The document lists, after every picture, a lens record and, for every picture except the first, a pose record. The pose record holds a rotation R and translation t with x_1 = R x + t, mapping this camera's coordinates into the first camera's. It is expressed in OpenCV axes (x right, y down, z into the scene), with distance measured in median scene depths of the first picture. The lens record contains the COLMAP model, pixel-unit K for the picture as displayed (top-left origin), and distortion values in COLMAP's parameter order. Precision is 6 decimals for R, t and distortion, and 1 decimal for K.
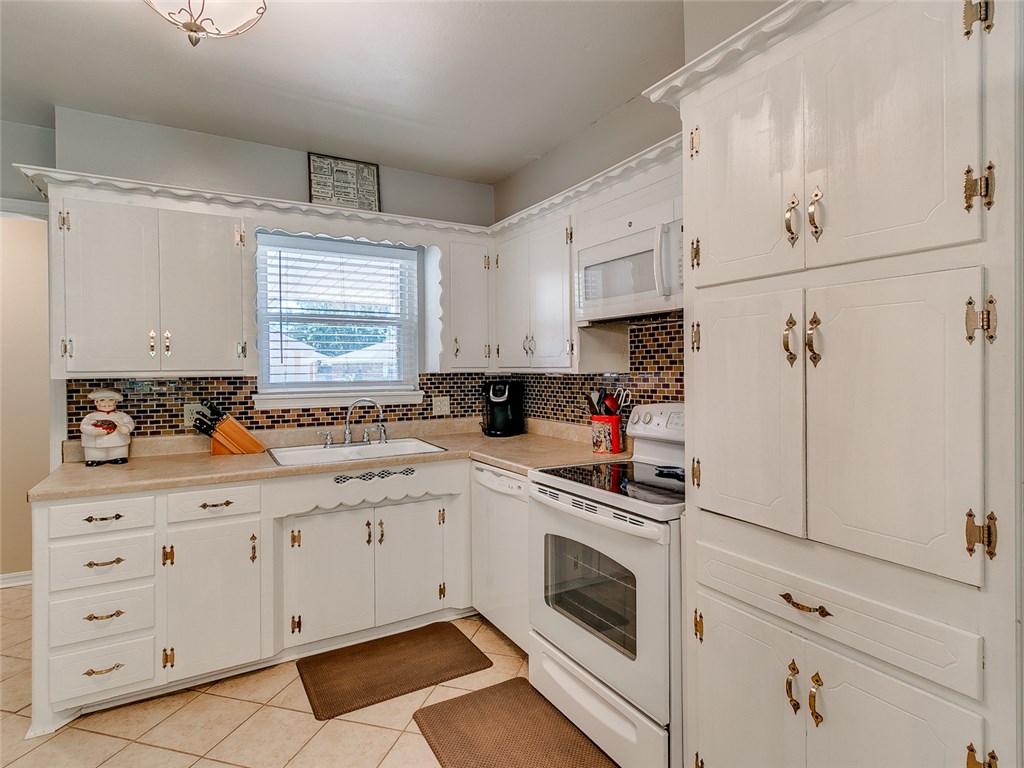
lens RADIAL K [[531.1, 0, 515.6], [0, 531.1, 368.5], [0, 0, 1]] dist [-0.000195, 0.000644]
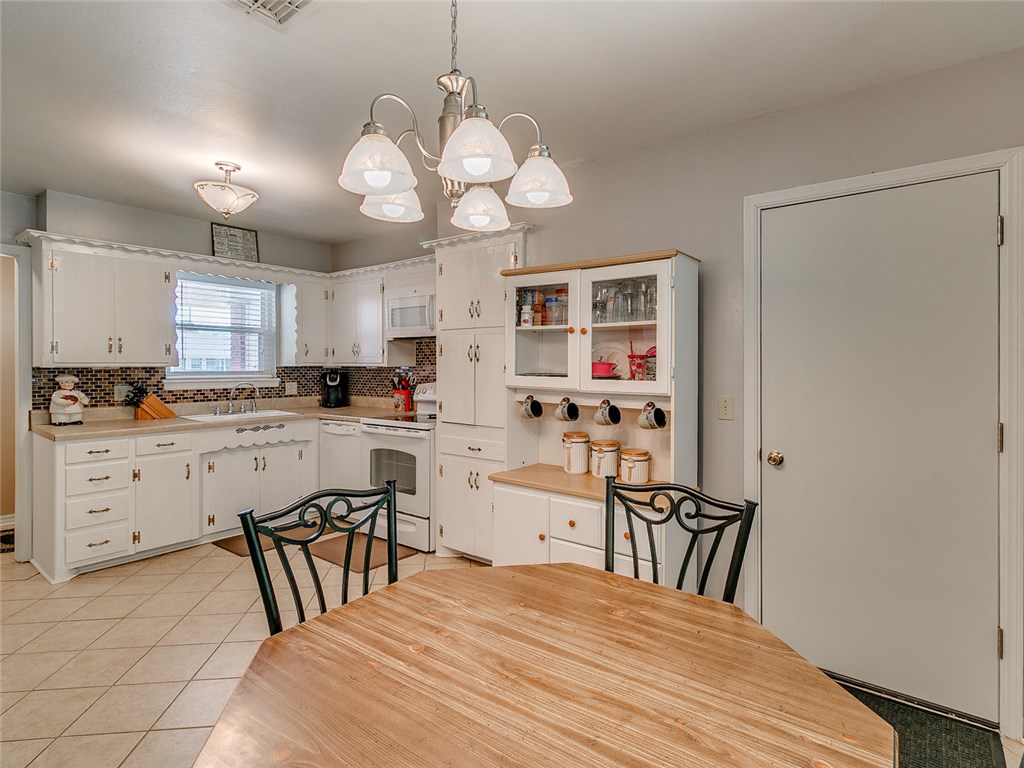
lens RADIAL K [[533.8, 0, 497.1], [0, 533.8, 364.9], [0, 0, 1]] dist [0.004509, 0.001408]
pose [[0.940012, 0.007185, 0.341067, -0.143642], [-0.006617, 0.999974, -0.002827, 0.006538], [-0.341078, 0.000401, 0.940035, -0.797114]]
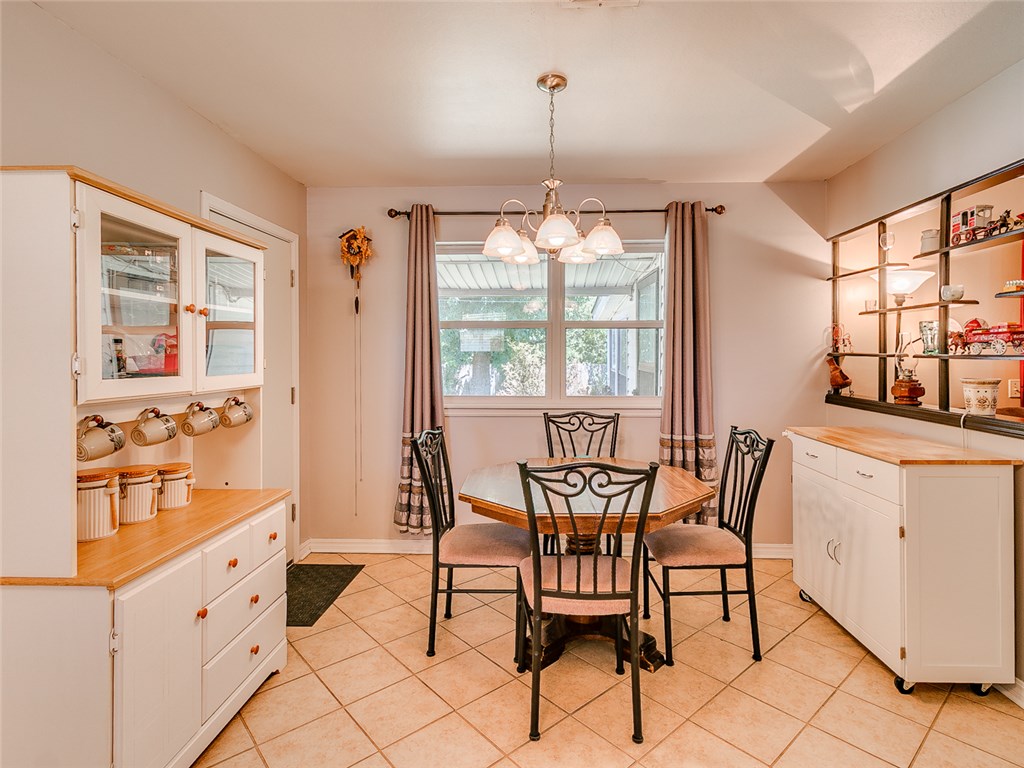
lens RADIAL K [[536.7, 0, 535.0], [0, 536.7, 352.7], [0, 0, 1]] dist [0.000298, 0.000308]
pose [[-0.842574, 0.010921, 0.538469, -0.436890], [0.012940, 0.999916, -0.000031, 0.002446], [-0.538424, 0.006941, -0.842645, 0.433329]]
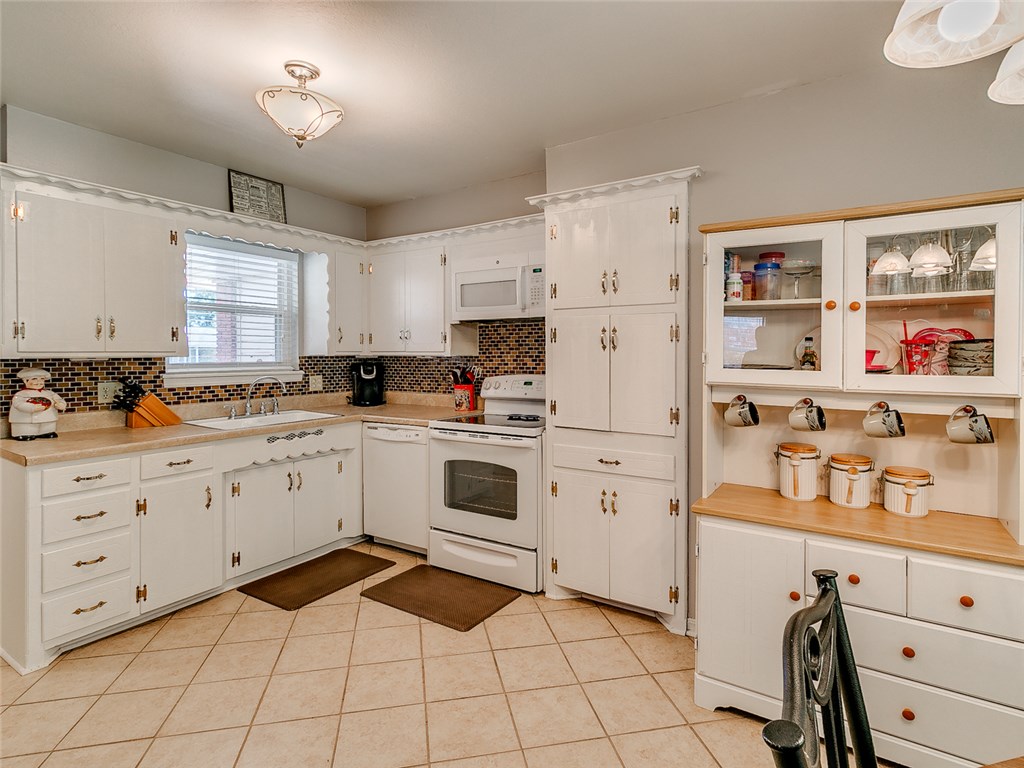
lens RADIAL K [[532.8, 0, 504.4], [0, 532.8, 353.8], [0, 0, 1]] dist [0.000364, 0.000541]
pose [[0.898510, 0.005546, 0.438918, -0.378694], [-0.004706, 0.999984, -0.003000, 0.007217], [-0.438928, 0.000630, 0.898522, -0.363118]]
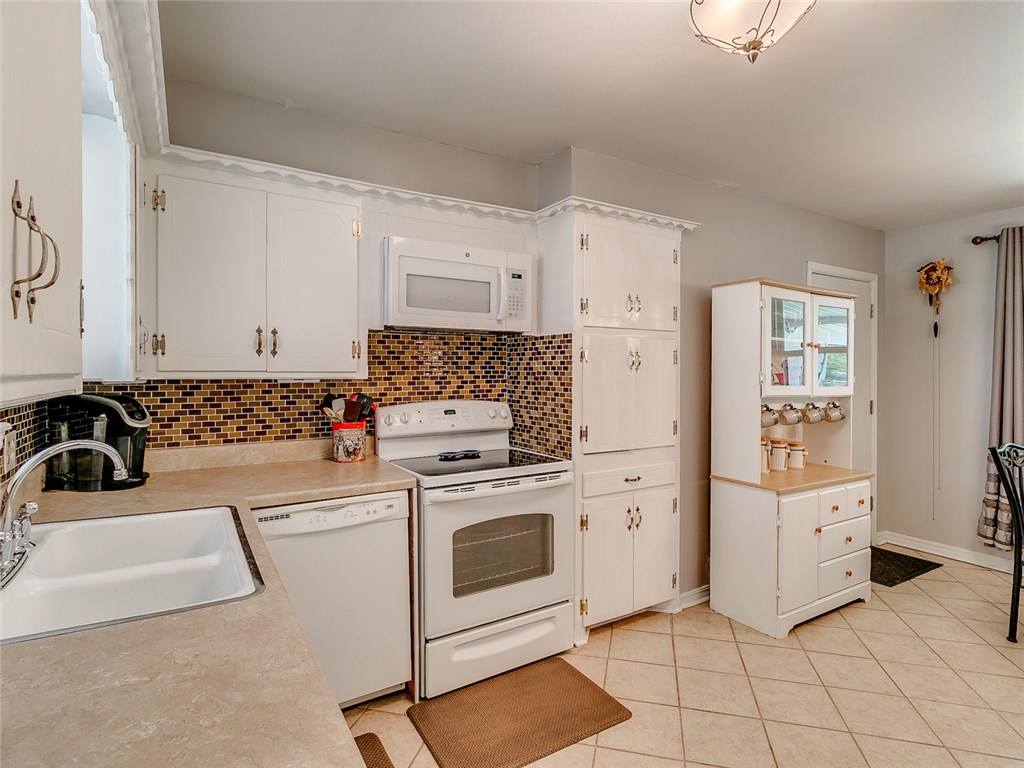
lens RADIAL K [[541.1, 0, 513.8], [0, 541.1, 369.0], [0, 0, 1]] dist [0.005059, 0.001415]
pose [[-0.015478, 0.010675, 0.999823, -0.829438], [0.000085, 0.999943, -0.010675, 0.003025], [-0.999880, -0.000080, -0.015478, 0.736857]]
